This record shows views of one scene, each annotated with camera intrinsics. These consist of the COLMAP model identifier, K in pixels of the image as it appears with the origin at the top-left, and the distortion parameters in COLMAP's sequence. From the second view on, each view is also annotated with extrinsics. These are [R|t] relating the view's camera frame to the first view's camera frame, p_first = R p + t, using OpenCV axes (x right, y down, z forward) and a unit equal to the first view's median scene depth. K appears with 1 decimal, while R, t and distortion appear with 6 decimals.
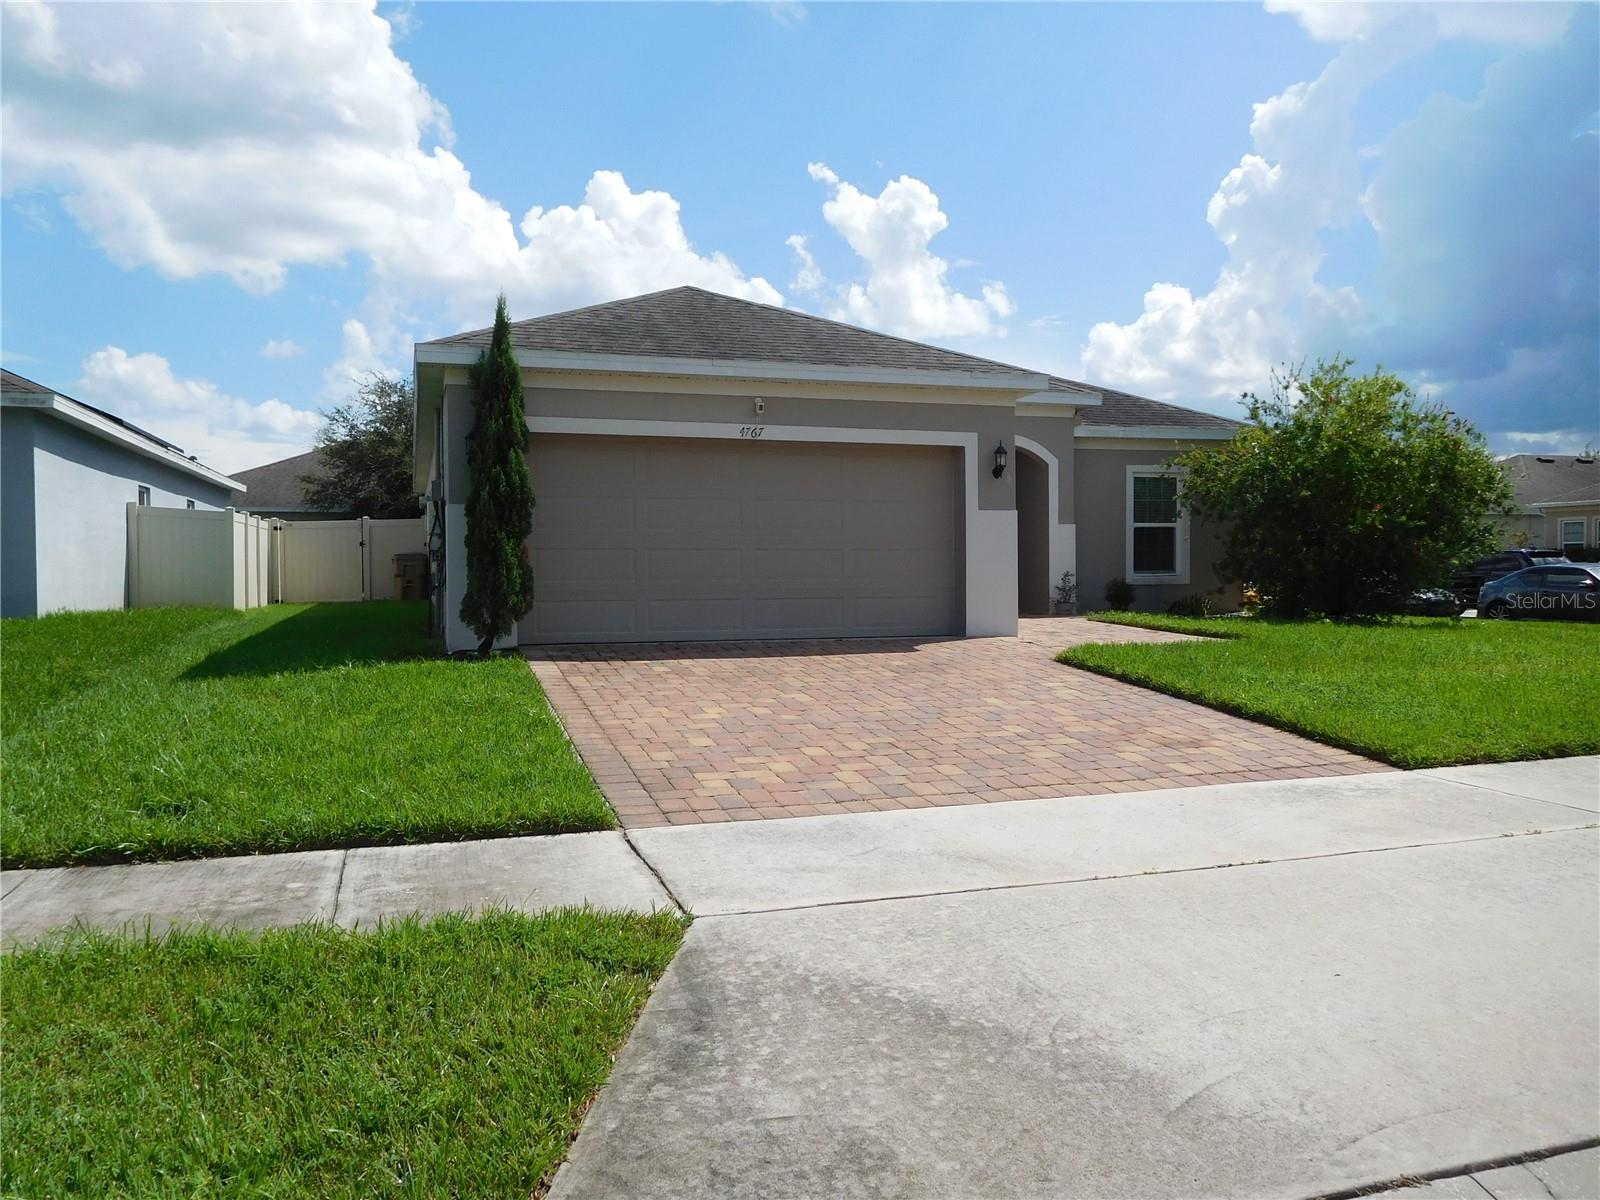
lens RADIAL K [[1181.0, 0, 790.7], [0, 1181.0, 582.8], [0, 0, 1]] dist [-0.008192, -0.000579]
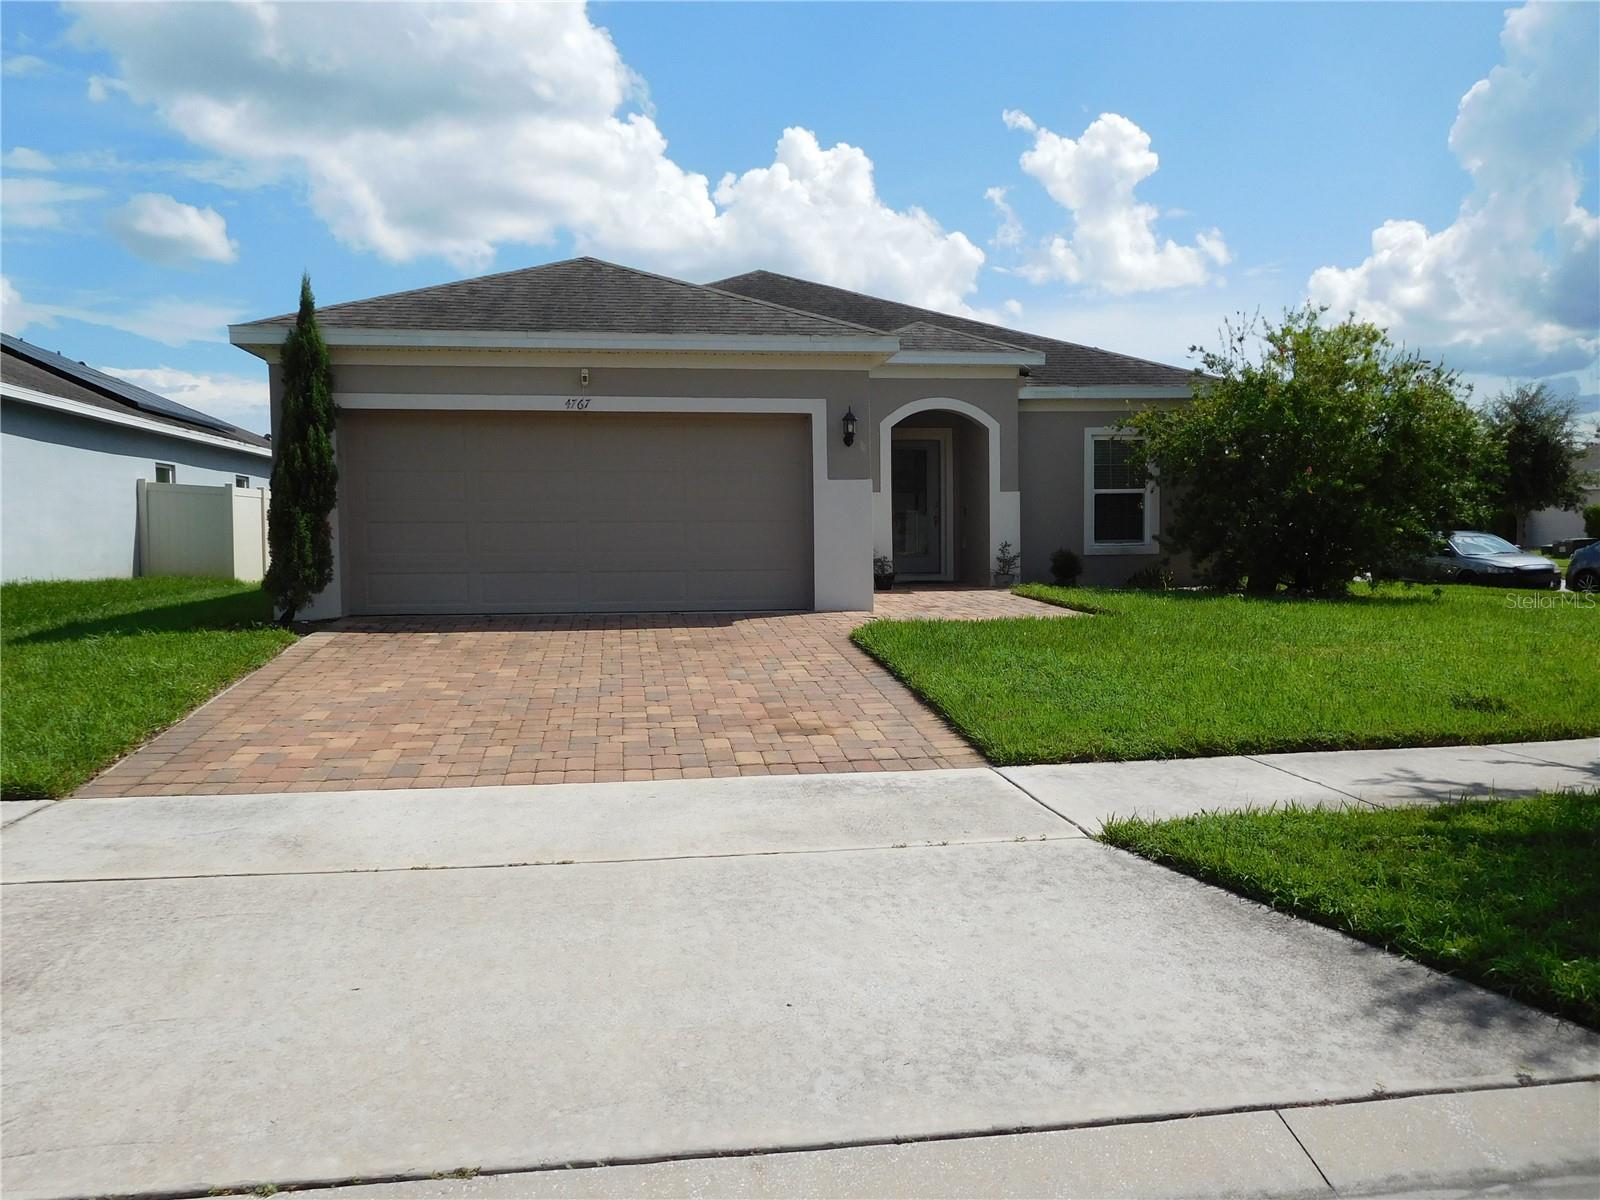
lens RADIAL K [[1180.6, 0, 820.5], [0, 1180.6, 599.1], [0, 0, 1]] dist [-0.005750, -0.003813]
pose [[0.985299, 0.006913, -0.170696, 0.248478], [0.000642, 0.999024, 0.044168, -0.005203], [0.170835, -0.043628, 0.984333, 0.035842]]
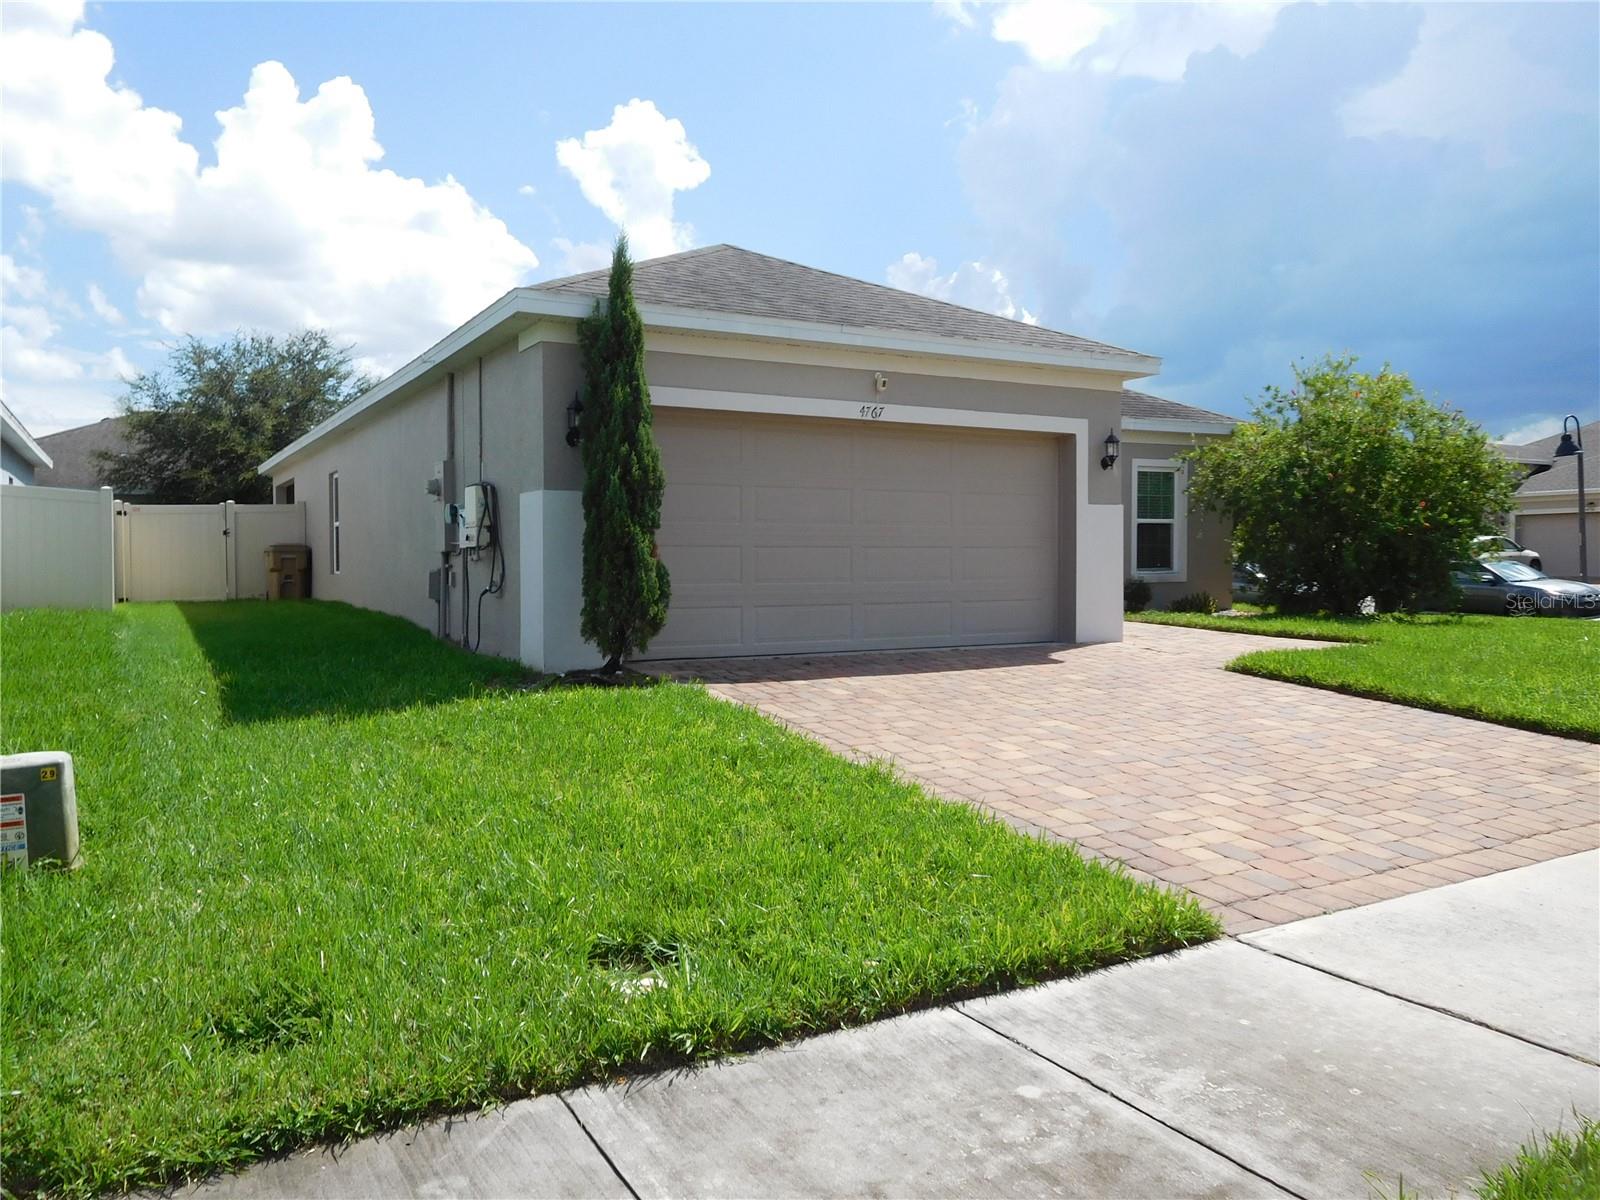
lens RADIAL K [[1180.6, 0, 820.5], [0, 1180.6, 599.1], [0, 0, 1]] dist [-0.005750, -0.003813]
pose [[0.976856, -0.005971, 0.213816, -0.188251], [0.000891, 0.999715, 0.023848, -0.007602], [-0.213898, -0.023105, 0.976583, 0.113400]]
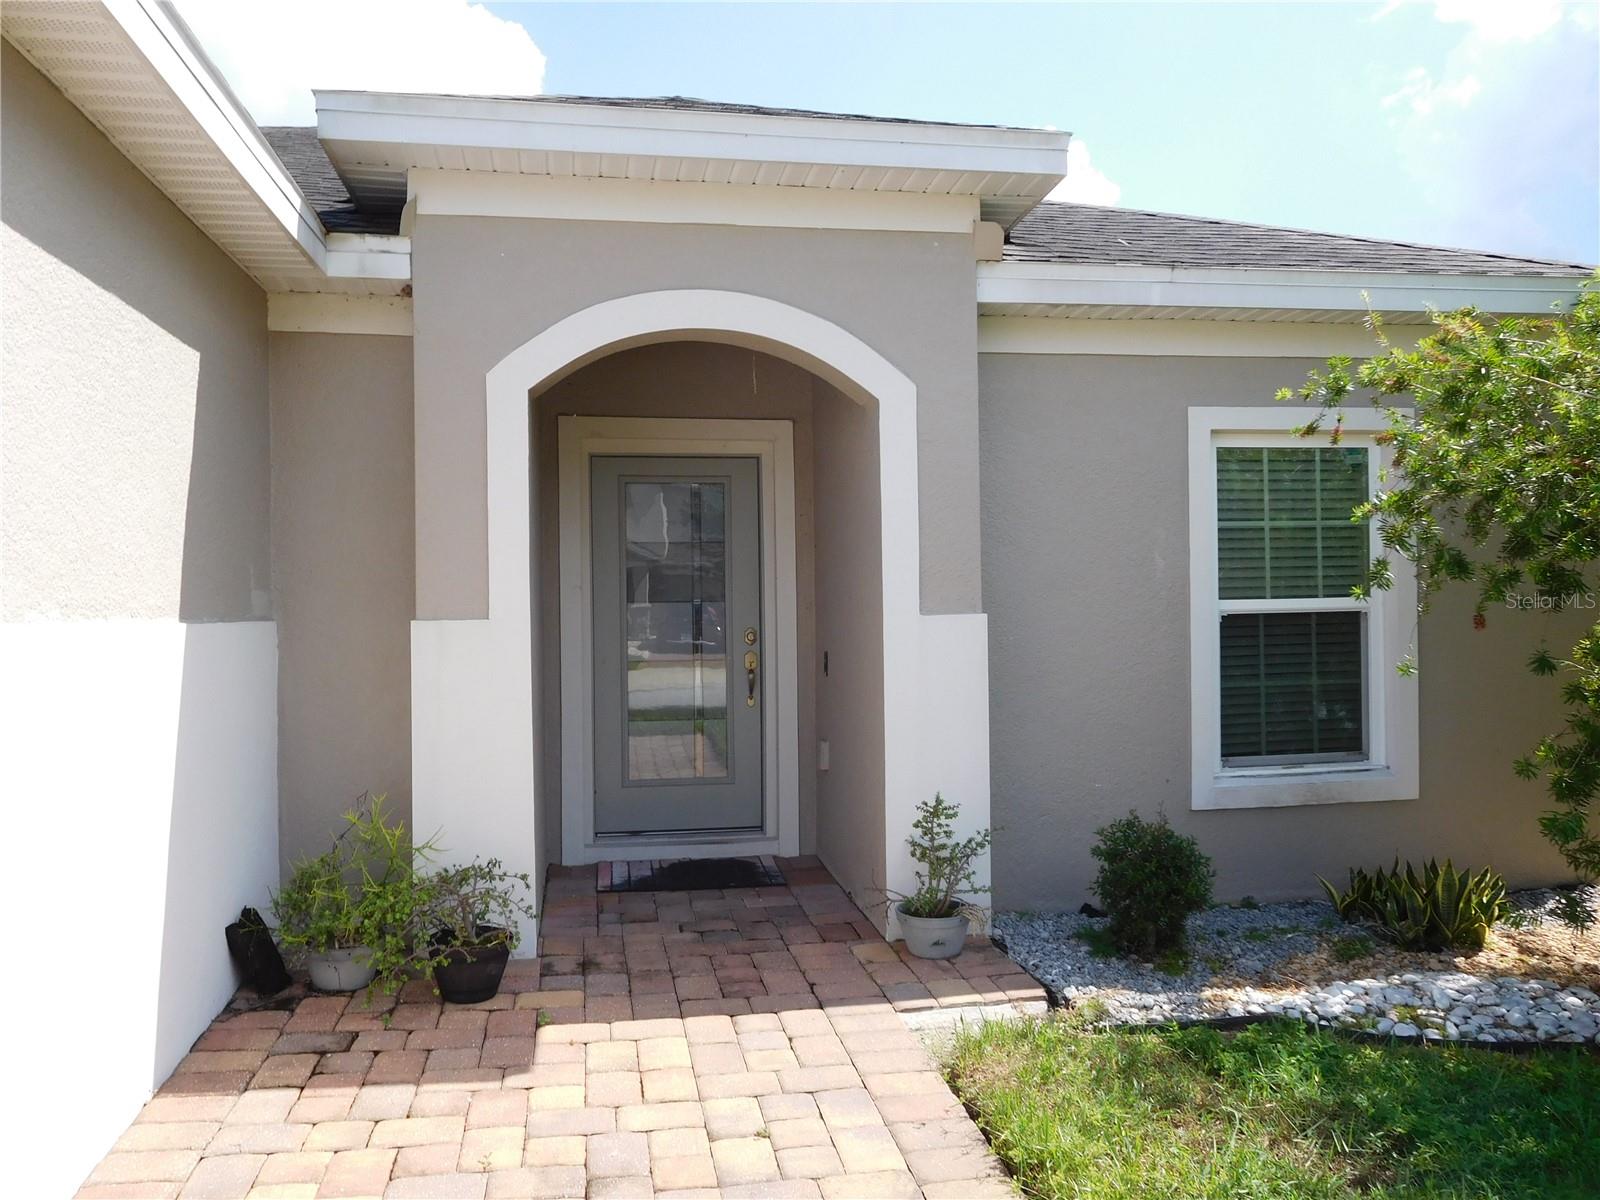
lens RADIAL K [[1177.1, 0, 800.0], [0, 1177.1, 600.0], [0, 0, 1]] dist [0.000315, 0.001531]
pose [[0.988030, -0.004423, -0.154197, 0.243078], [0.002790, 0.999938, -0.010805, -0.050339], [0.154235, 0.010245, 0.987981, 0.722590]]
